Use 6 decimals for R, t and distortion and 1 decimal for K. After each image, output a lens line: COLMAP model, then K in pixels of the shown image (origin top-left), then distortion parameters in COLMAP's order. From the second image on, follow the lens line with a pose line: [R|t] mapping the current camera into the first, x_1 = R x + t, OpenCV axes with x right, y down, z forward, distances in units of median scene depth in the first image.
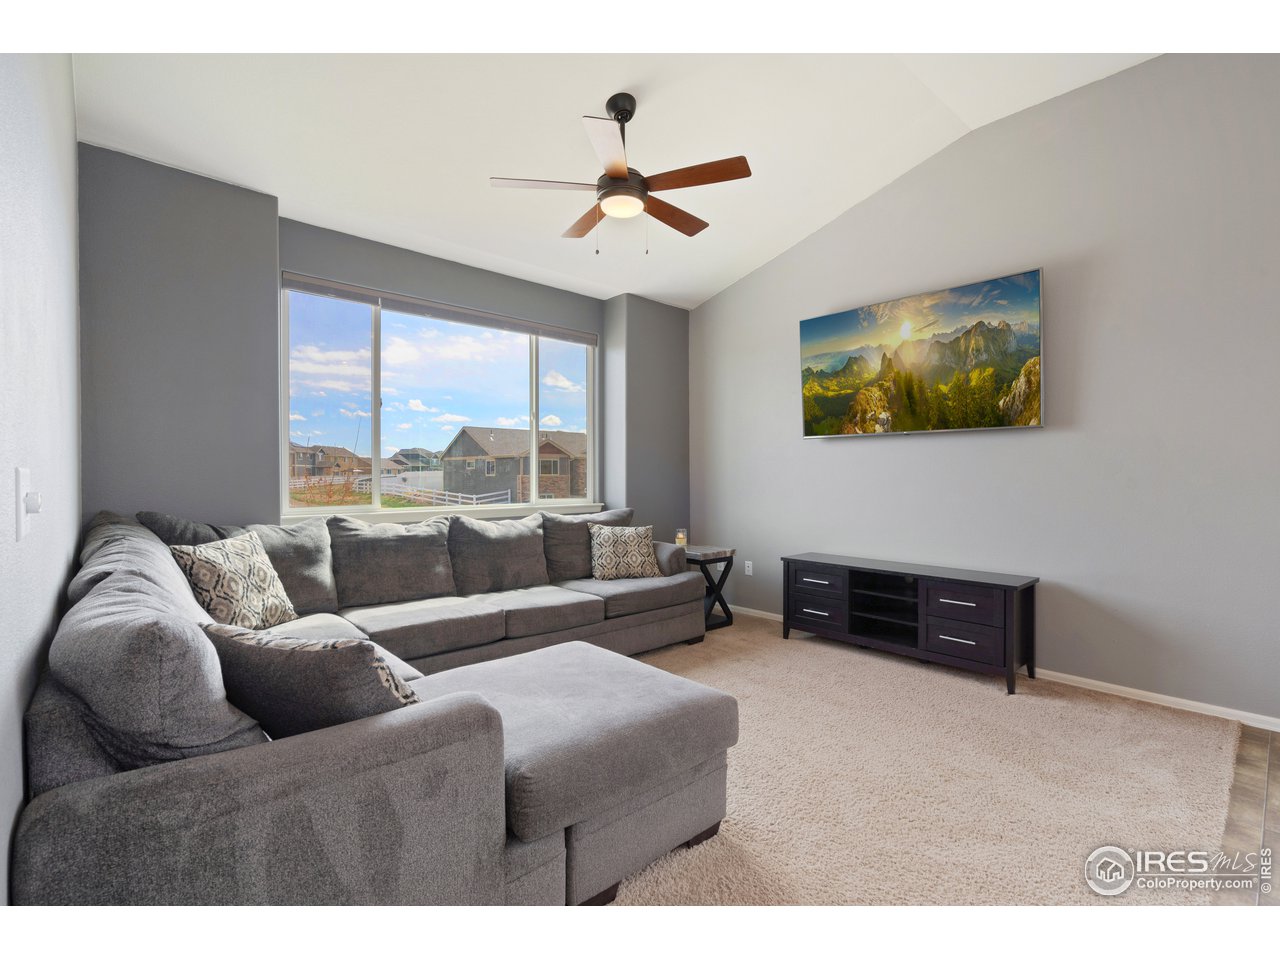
lens RADIAL K [[584.1, 0, 629.8], [0, 584.1, 477.3], [0, 0, 1]] dist [-0.004537, -0.001003]
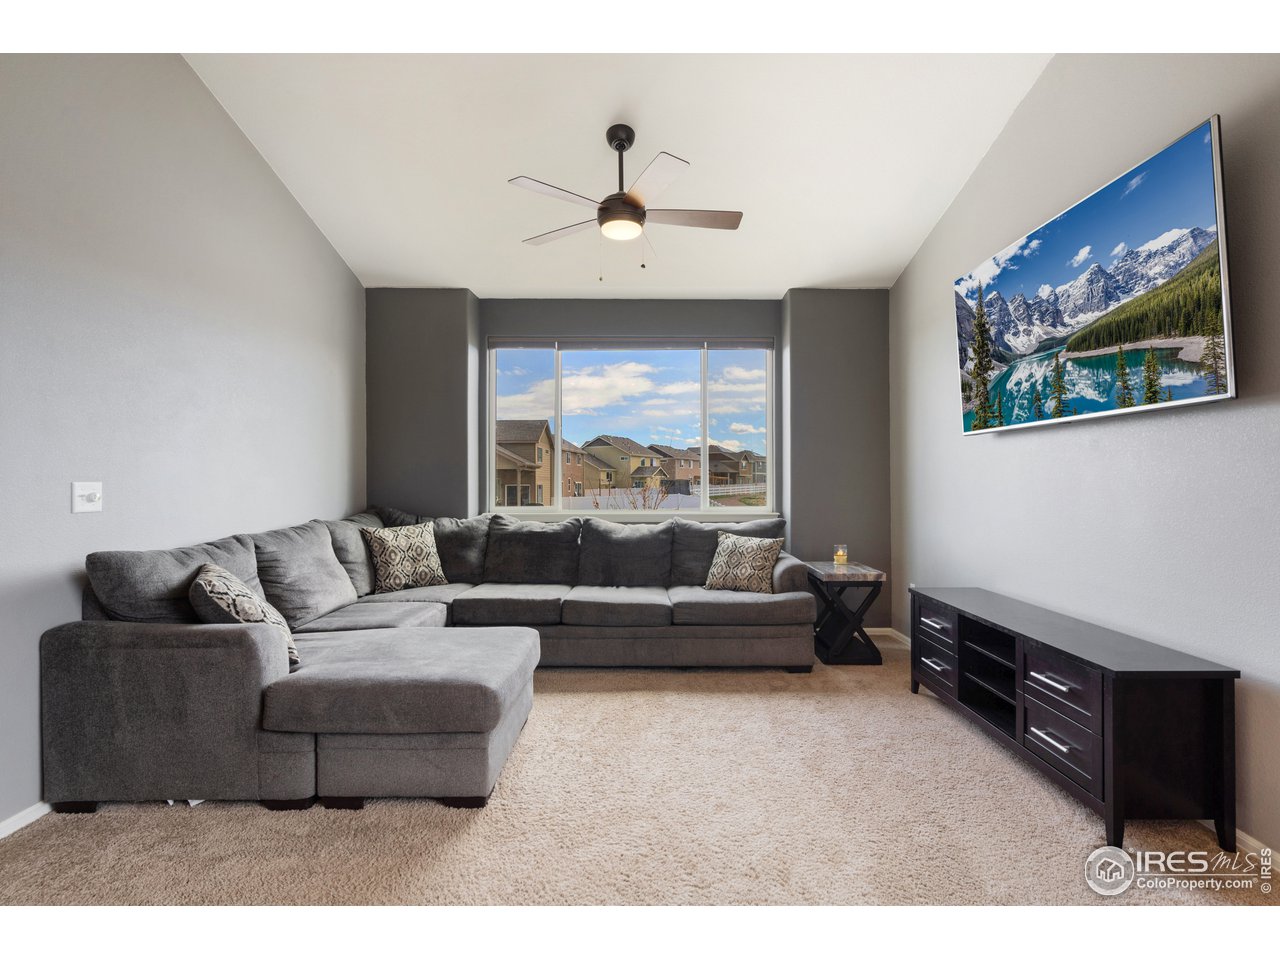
lens RADIAL K [[584.1, 0, 631.8], [0, 584.1, 478.2], [0, 0, 1]] dist [-0.004537, -0.001003]
pose [[0.750420, -0.003821, -0.660950, 0.555577], [-0.002092, 0.999965, -0.008157, -0.004686], [0.660958, 0.007504, 0.750385, 0.177424]]
